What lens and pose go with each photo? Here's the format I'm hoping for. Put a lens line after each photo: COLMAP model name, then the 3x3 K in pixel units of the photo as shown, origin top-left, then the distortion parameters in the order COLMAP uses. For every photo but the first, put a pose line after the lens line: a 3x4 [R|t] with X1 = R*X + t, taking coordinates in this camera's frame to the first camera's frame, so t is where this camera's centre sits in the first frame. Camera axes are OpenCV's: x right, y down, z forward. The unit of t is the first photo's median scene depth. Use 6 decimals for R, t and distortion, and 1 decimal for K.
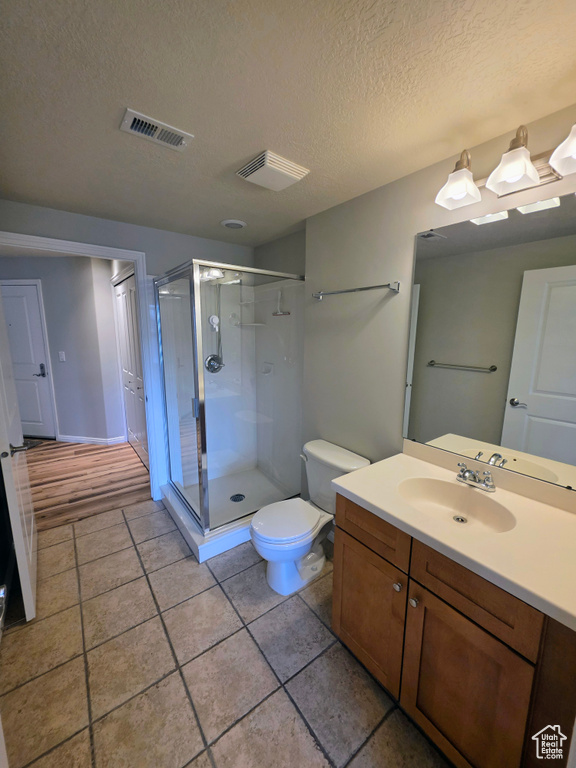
lens RADIAL K [[307.8, 0, 291.4], [0, 307.8, 383.6], [0, 0, 1]] dist [0.001655, -0.000145]
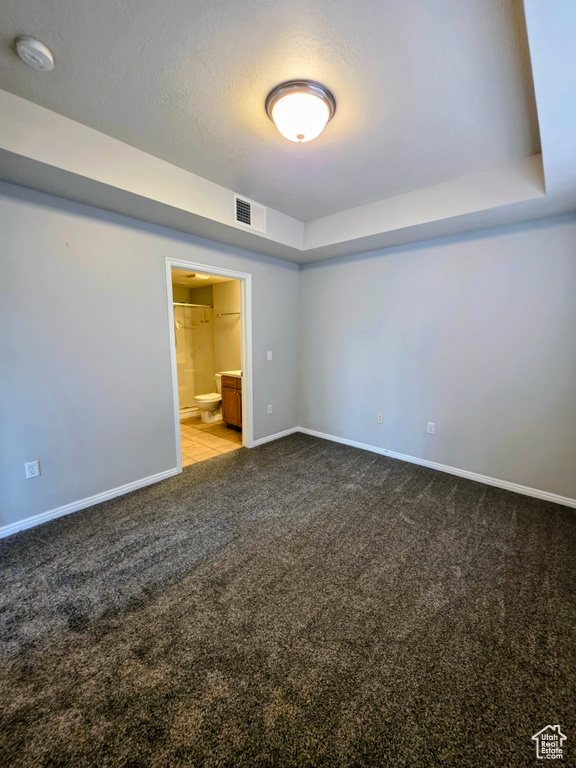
lens RADIAL K [[307.8, 0, 285.6], [0, 307.8, 381.2], [0, 0, 1]] dist [0.001655, -0.000145]
pose [[0.979271, -0.034269, 0.199636, 0.094252], [0.038806, 0.999069, -0.018859, 0.304227], [-0.198804, 0.026216, 0.979689, -1.465136]]
